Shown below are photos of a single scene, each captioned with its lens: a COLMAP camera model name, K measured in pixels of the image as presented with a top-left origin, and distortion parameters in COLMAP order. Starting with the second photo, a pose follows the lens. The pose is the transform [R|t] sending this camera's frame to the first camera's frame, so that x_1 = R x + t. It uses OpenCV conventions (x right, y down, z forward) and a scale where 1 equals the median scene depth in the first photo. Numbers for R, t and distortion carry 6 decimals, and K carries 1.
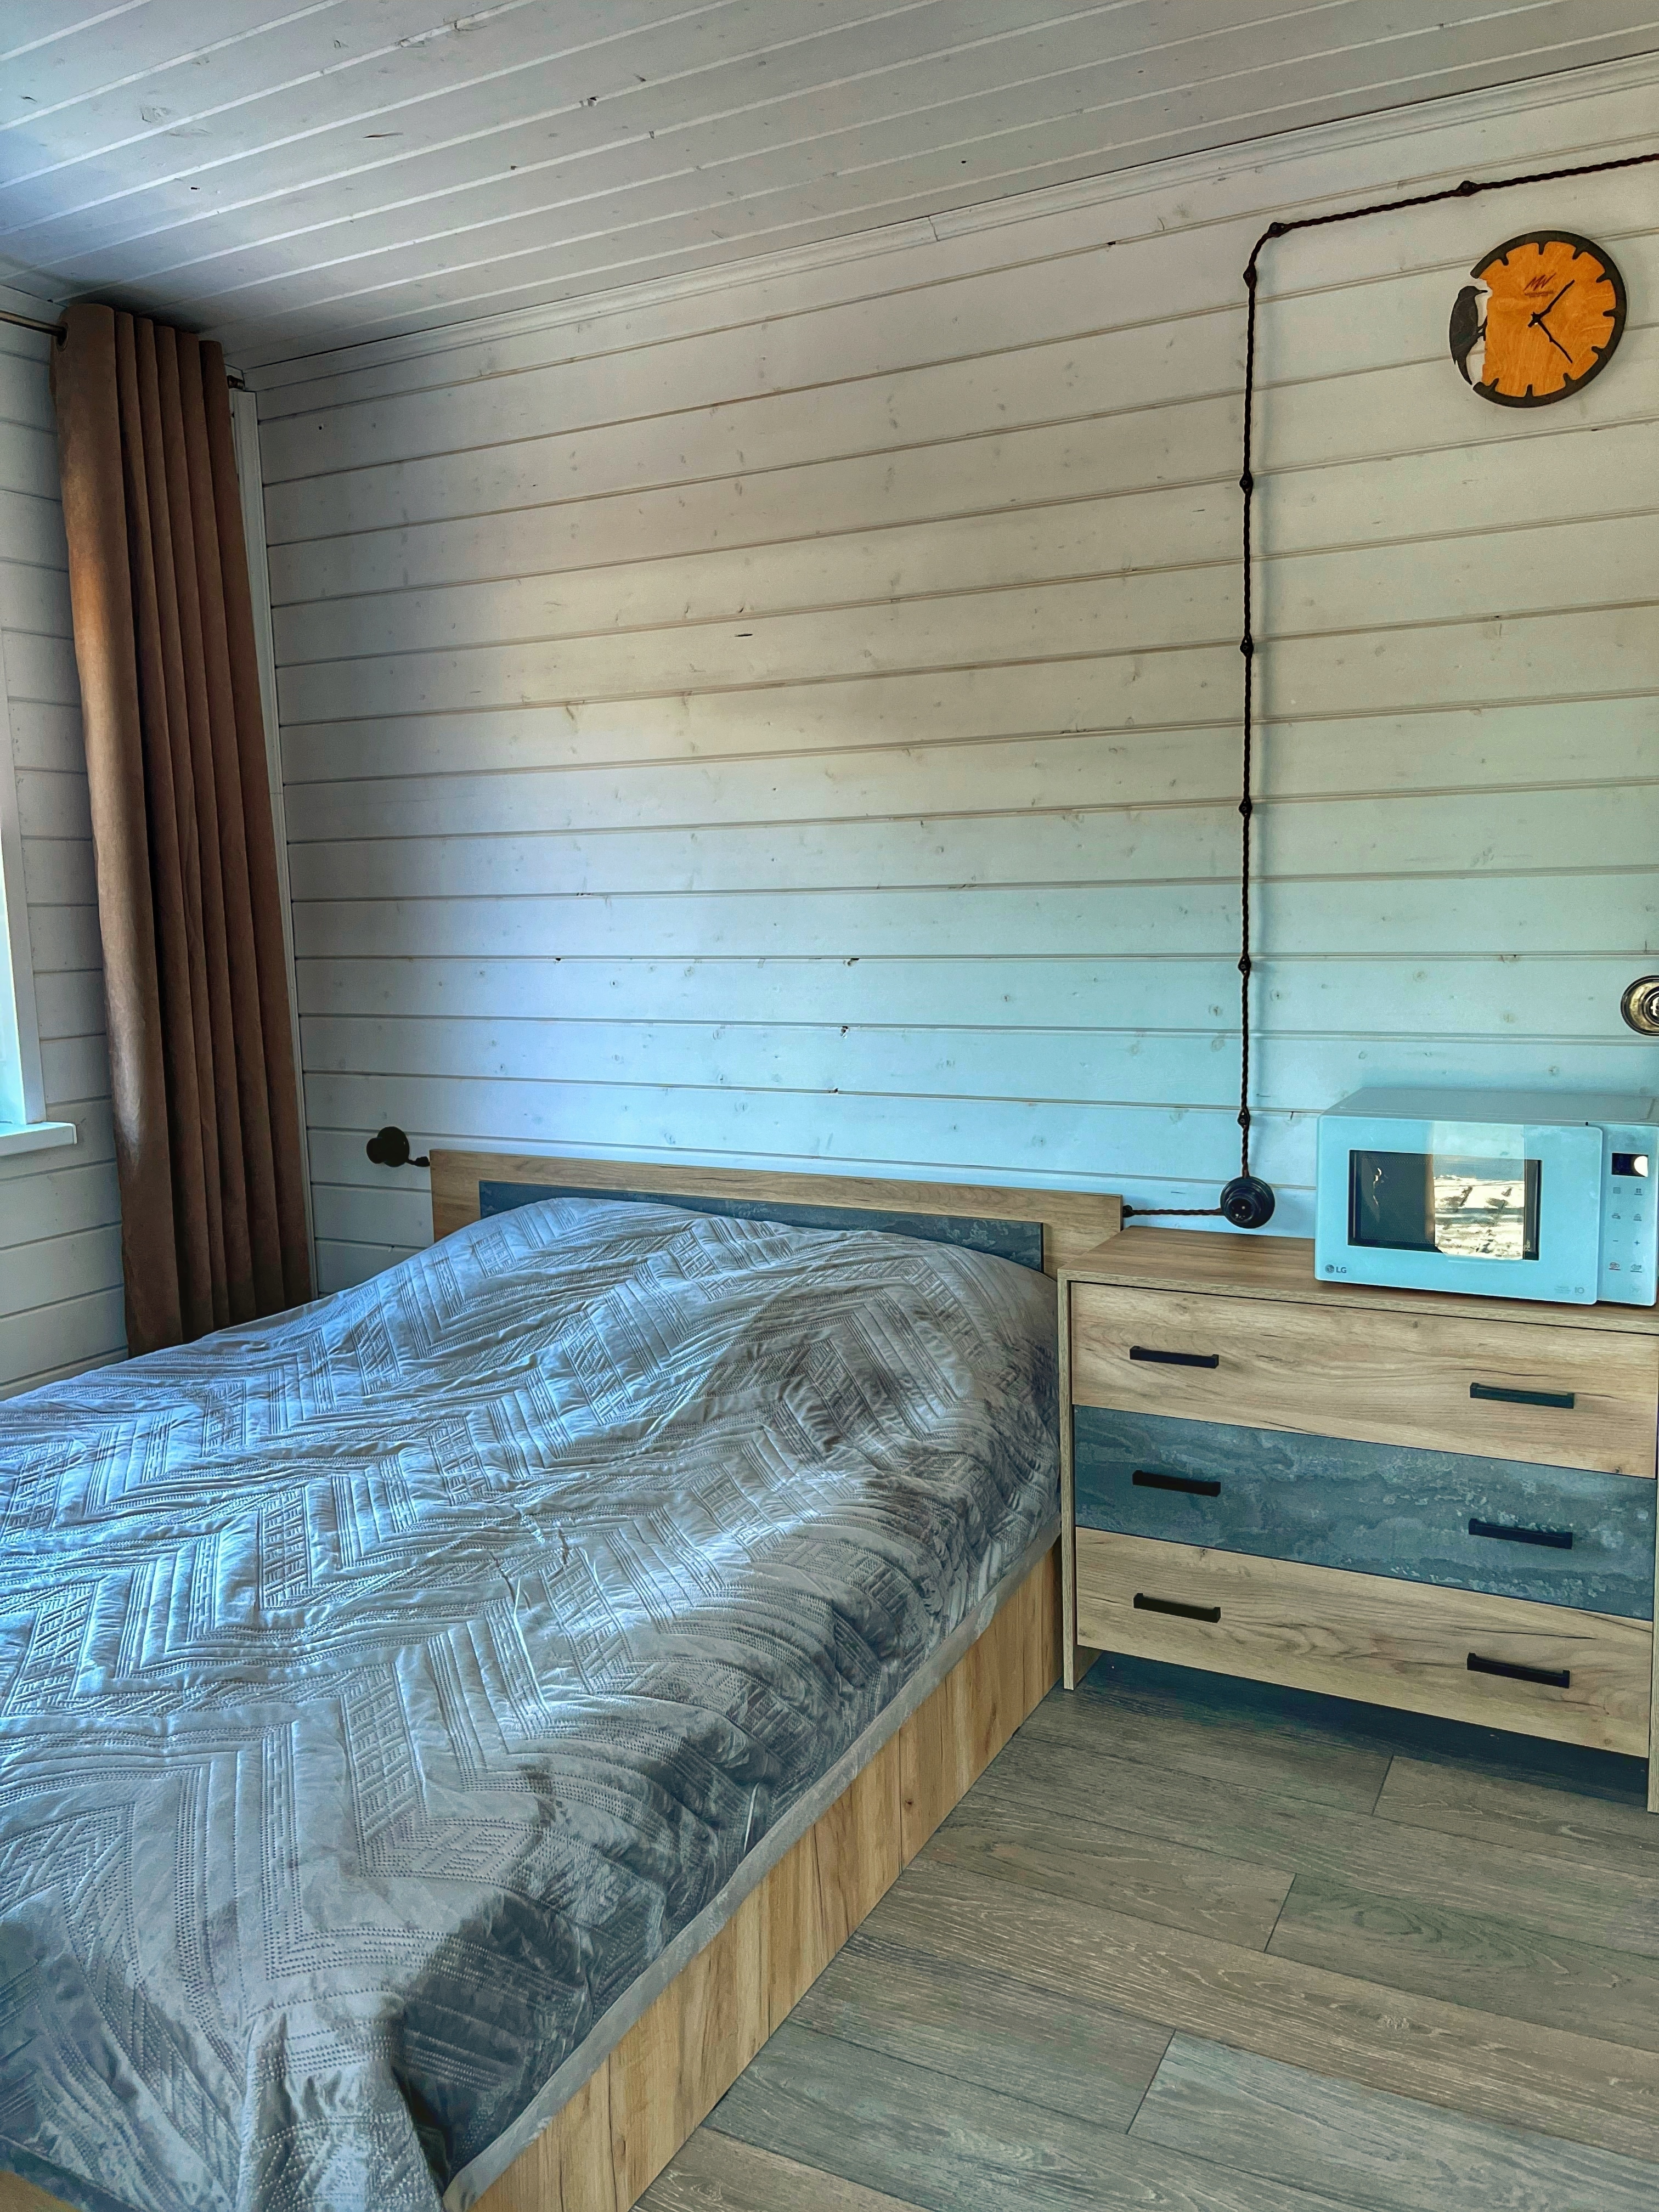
lens RADIAL K [[1670.5, 0, 828.3], [0, 1670.5, 1103.5], [0, 0, 1]] dist [0.031632, -0.000603]
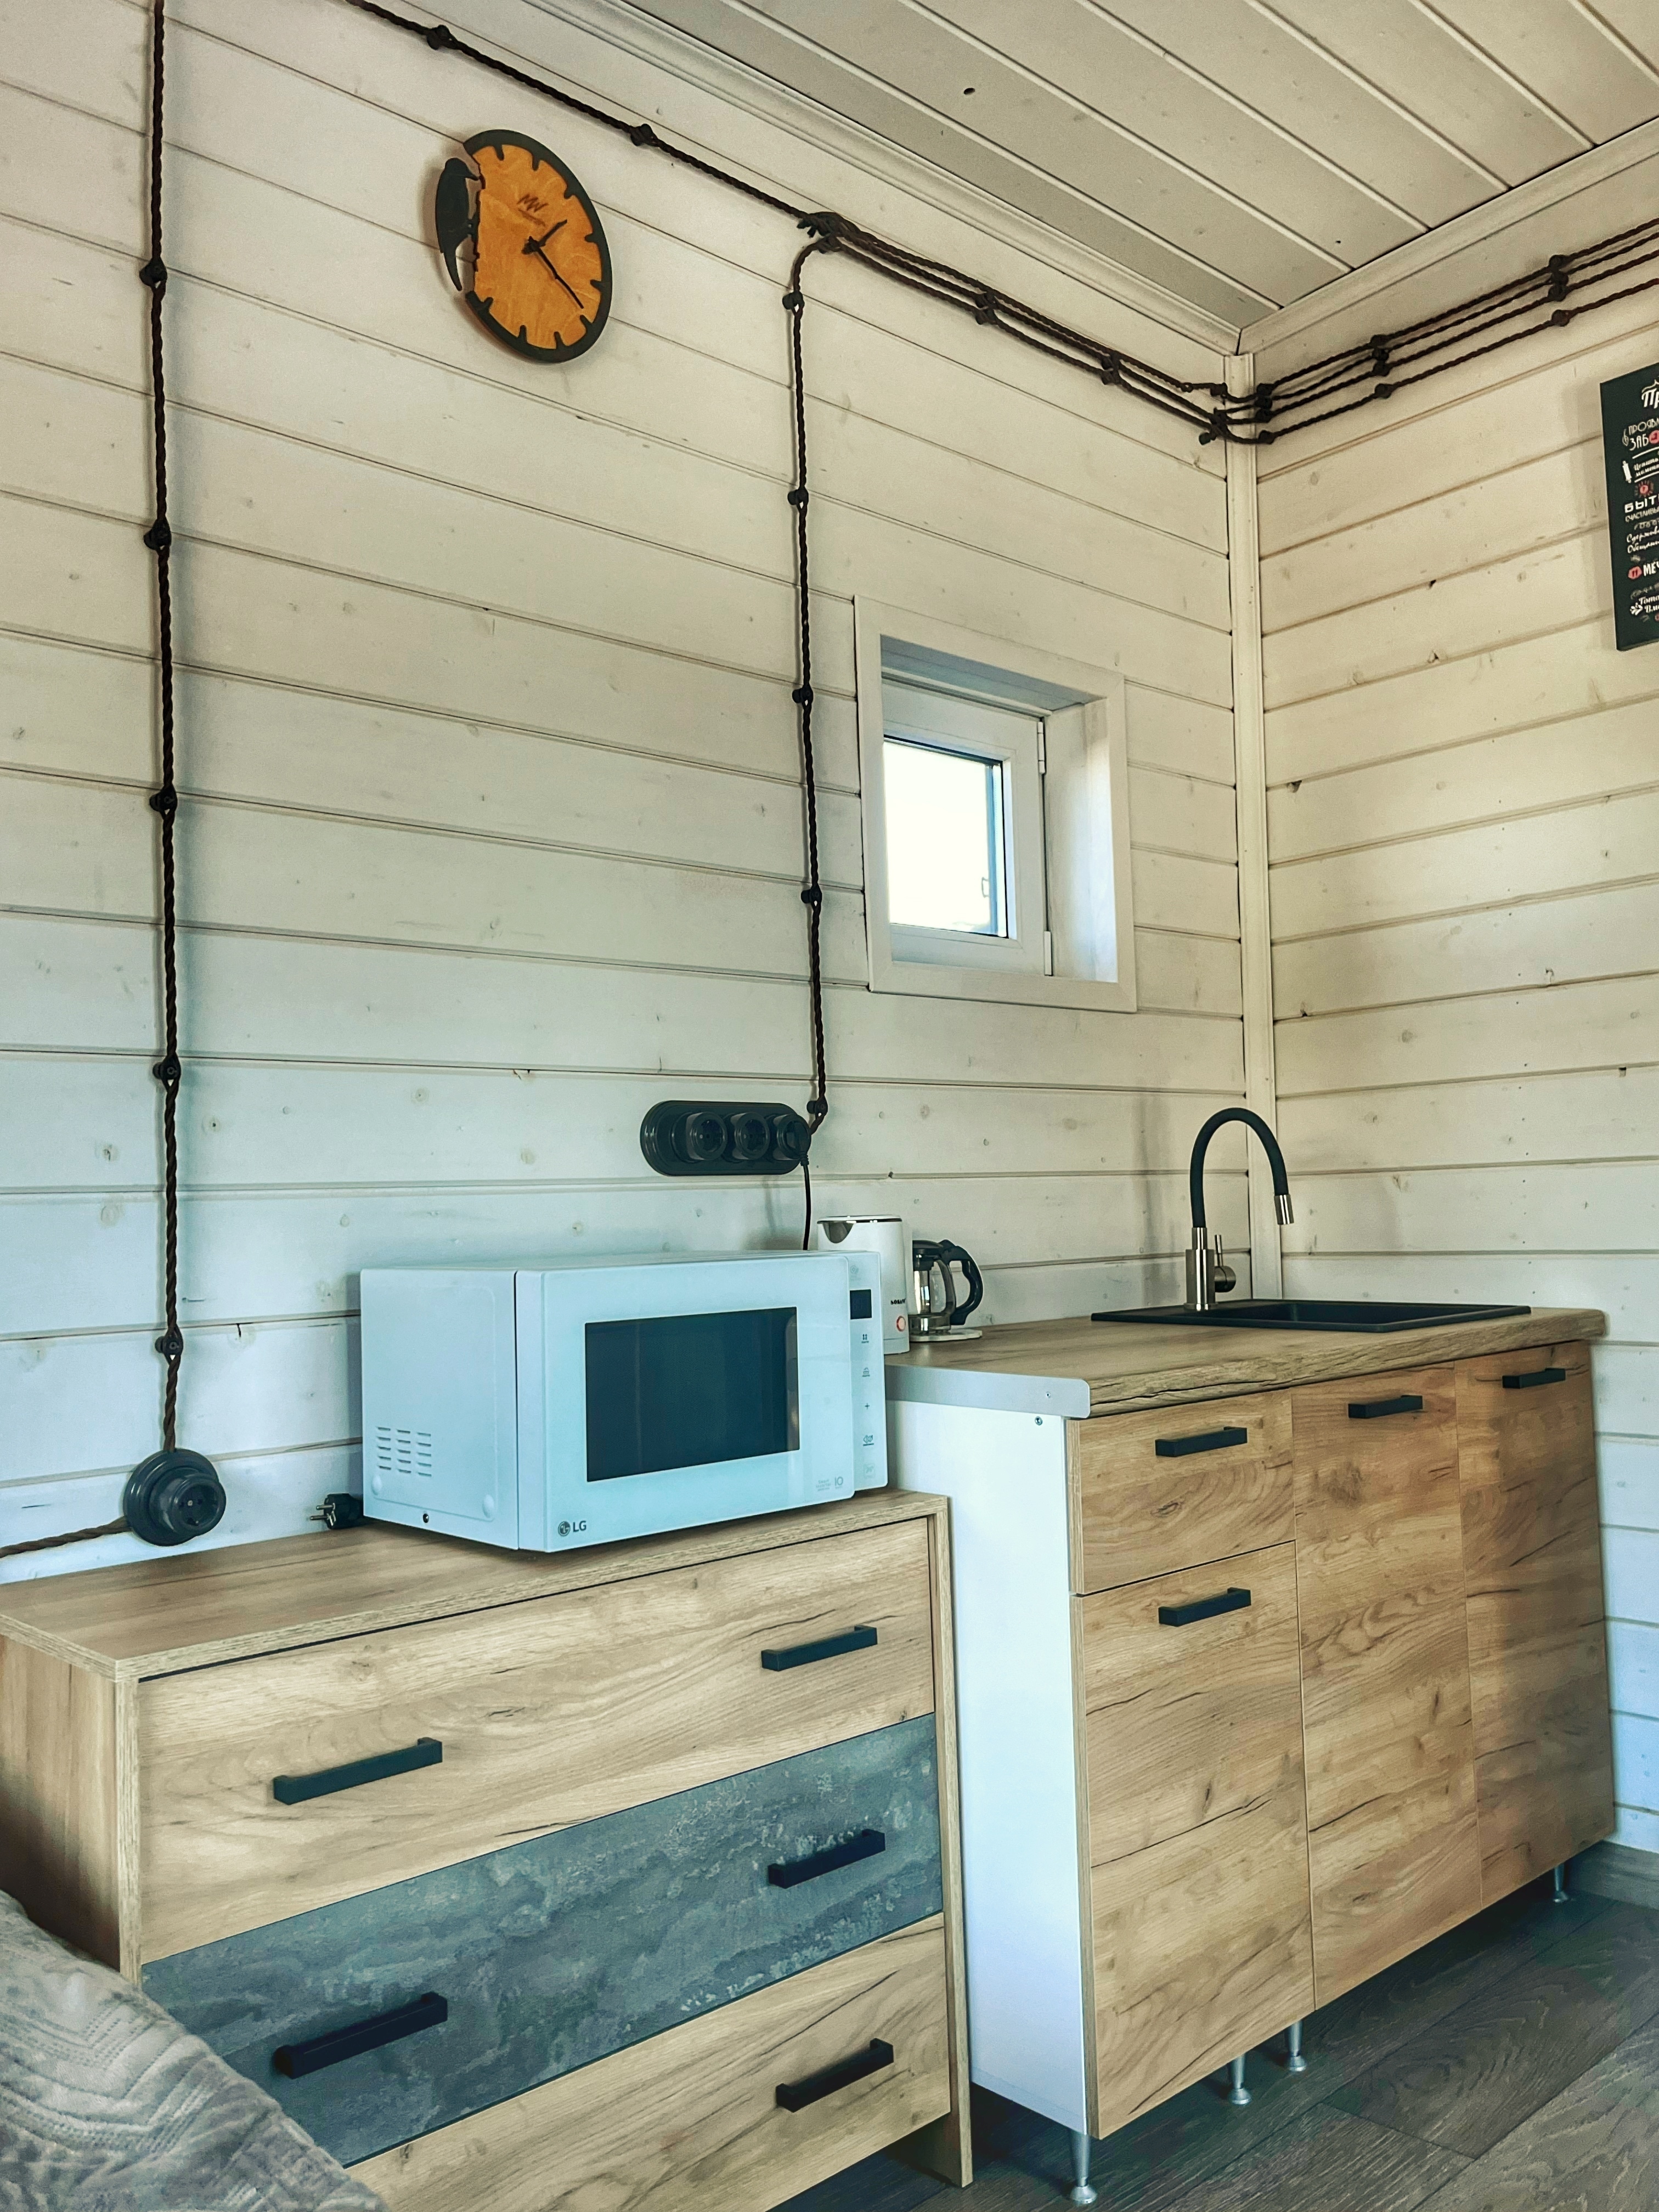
lens RADIAL K [[1788.9, 0, 833.7], [0, 1788.9, 1114.8], [0, 0, 1]] dist [0.034985, 0.000945]
pose [[0.331026, 0.062975, 0.941518, -0.277539], [0.142846, 0.982928, -0.115967, 0.039390], [-0.932747, 0.172880, 0.316379, 0.659490]]
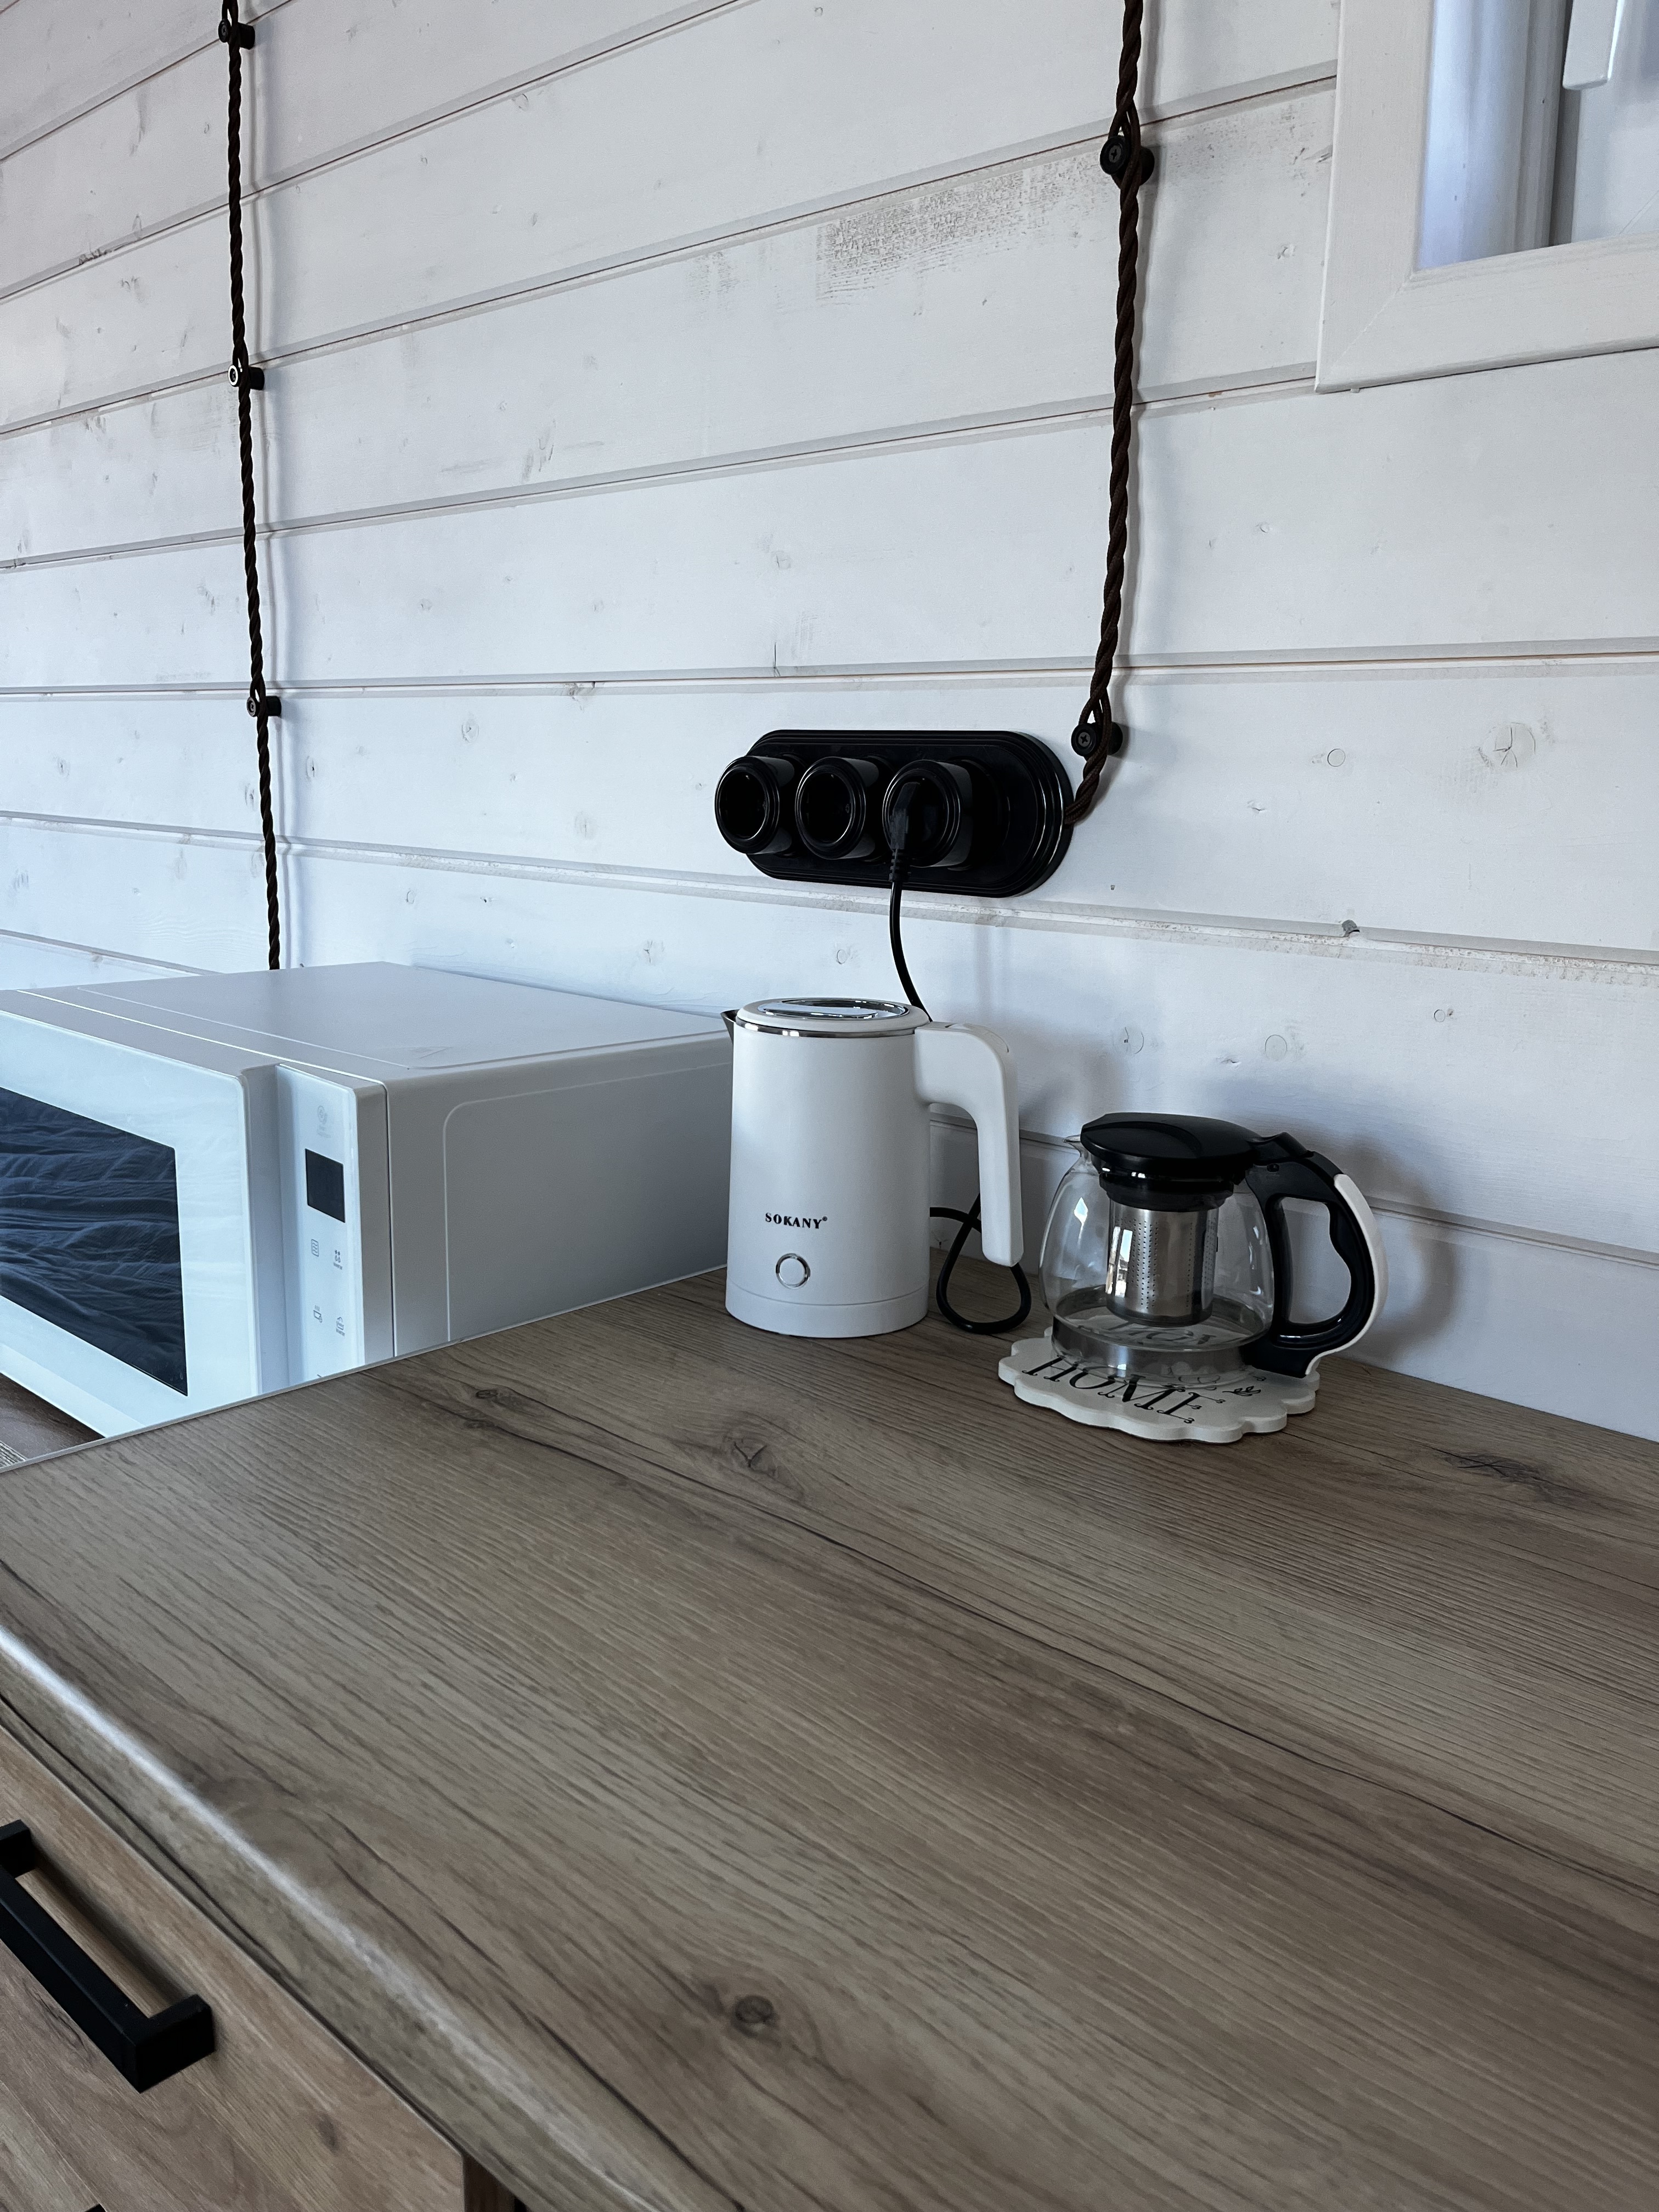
lens RADIAL K [[1670.5, 0, 836.3], [0, 1670.5, 1101.0], [0, 0, 1]] dist [0.031632, -0.000603]
pose [[0.964600, 0.100418, -0.243851, 0.608329], [-0.085228, 0.993750, 0.072092, -0.016797], [0.249566, -0.048757, 0.967129, 0.603903]]
